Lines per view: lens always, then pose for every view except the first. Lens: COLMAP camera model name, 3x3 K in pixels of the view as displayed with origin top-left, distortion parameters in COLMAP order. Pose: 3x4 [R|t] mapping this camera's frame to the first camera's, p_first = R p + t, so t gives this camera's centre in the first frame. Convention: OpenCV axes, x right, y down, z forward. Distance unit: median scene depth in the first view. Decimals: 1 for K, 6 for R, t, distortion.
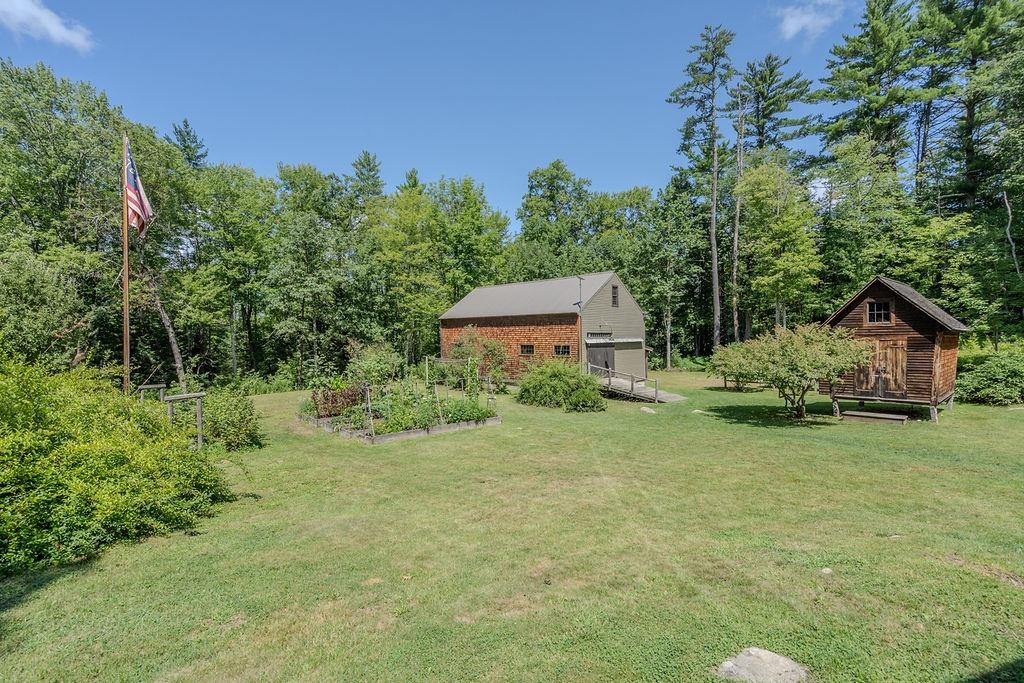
lens RADIAL K [[463.8, 0, 507.9], [0, 463.8, 338.4], [0, 0, 1]] dist [0.000498, 0.000069]
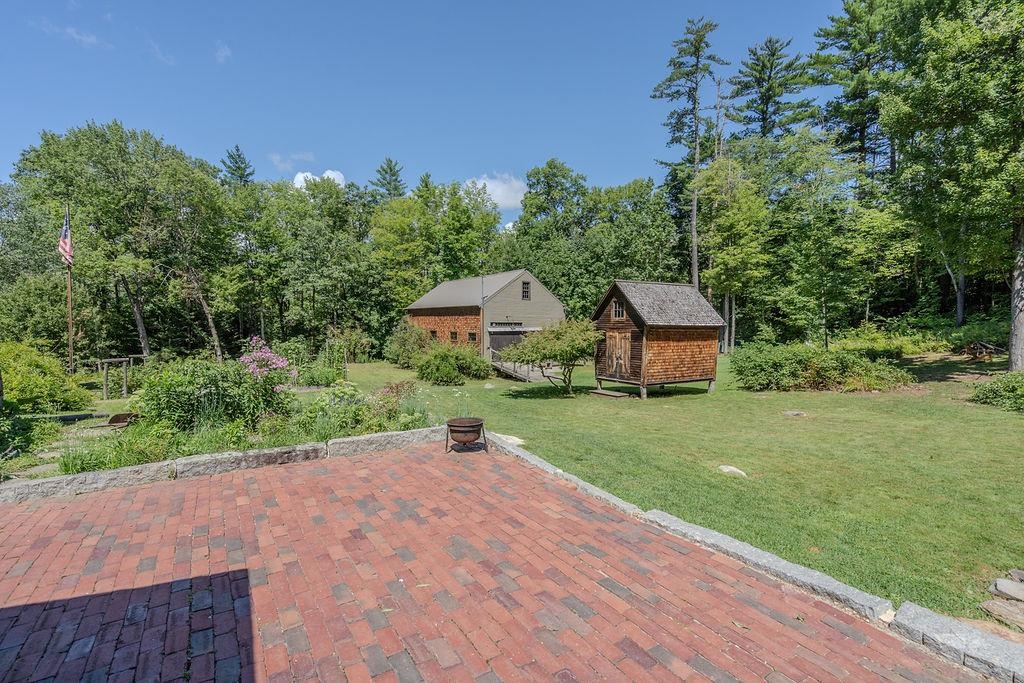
lens RADIAL K [[463.8, 0, 507.9], [0, 463.8, 338.4], [0, 0, 1]] dist [0.000498, 0.000069]
pose [[0.981890, 0.018199, -0.188577, 0.315922], [-0.012630, 0.999449, 0.030691, -0.006110], [0.189032, -0.027754, 0.981579, -0.109926]]
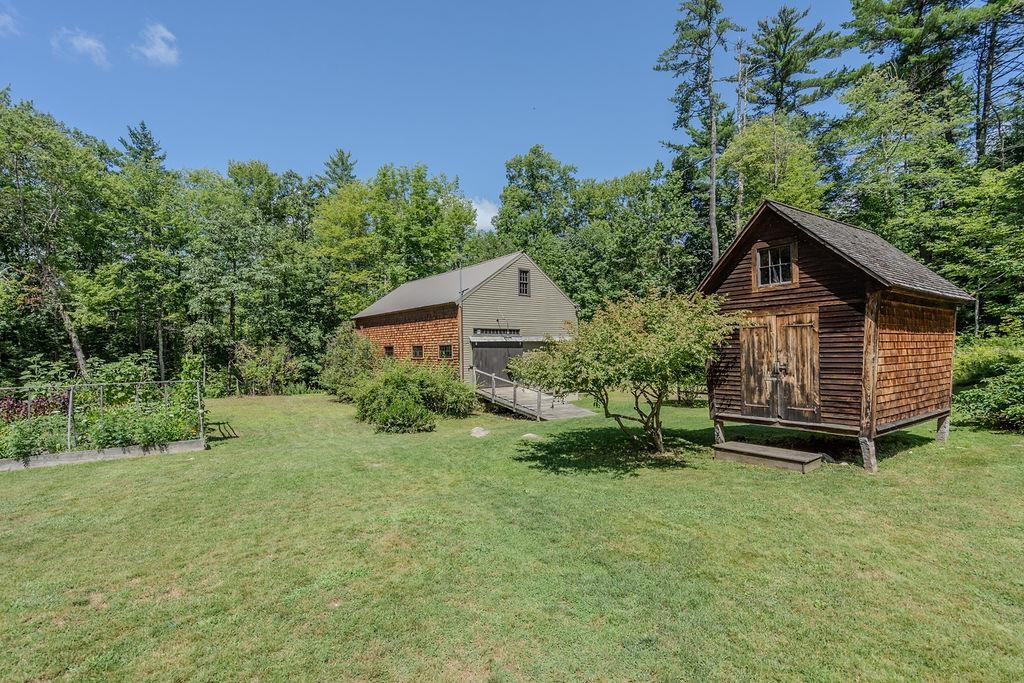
lens RADIAL K [[463.1, 0, 508.1], [0, 463.1, 335.0], [0, 0, 1]] dist [0.001244, -0.000007]
pose [[0.992377, -0.009346, -0.122883, 0.232917], [0.005015, 0.999357, -0.035509, 0.019467], [0.123136, 0.034622, 0.991786, 0.173942]]
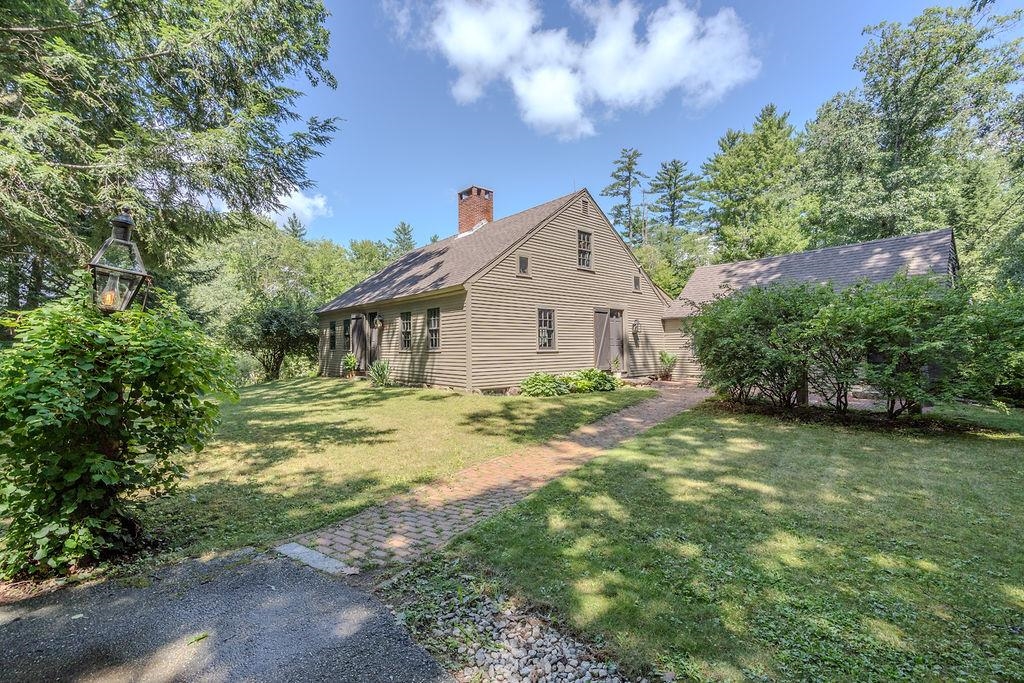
lens RADIAL K [[476.1, 0, 512.0], [0, 476.1, 341.5], [0, 0, 1]] dist [0.001957, -0.000184]
pose [[0.999252, 0.003475, -0.038502, 0.153867], [-0.004124, 0.999850, -0.016804, -0.003121], [0.038437, 0.016950, 0.999117, -0.760533]]
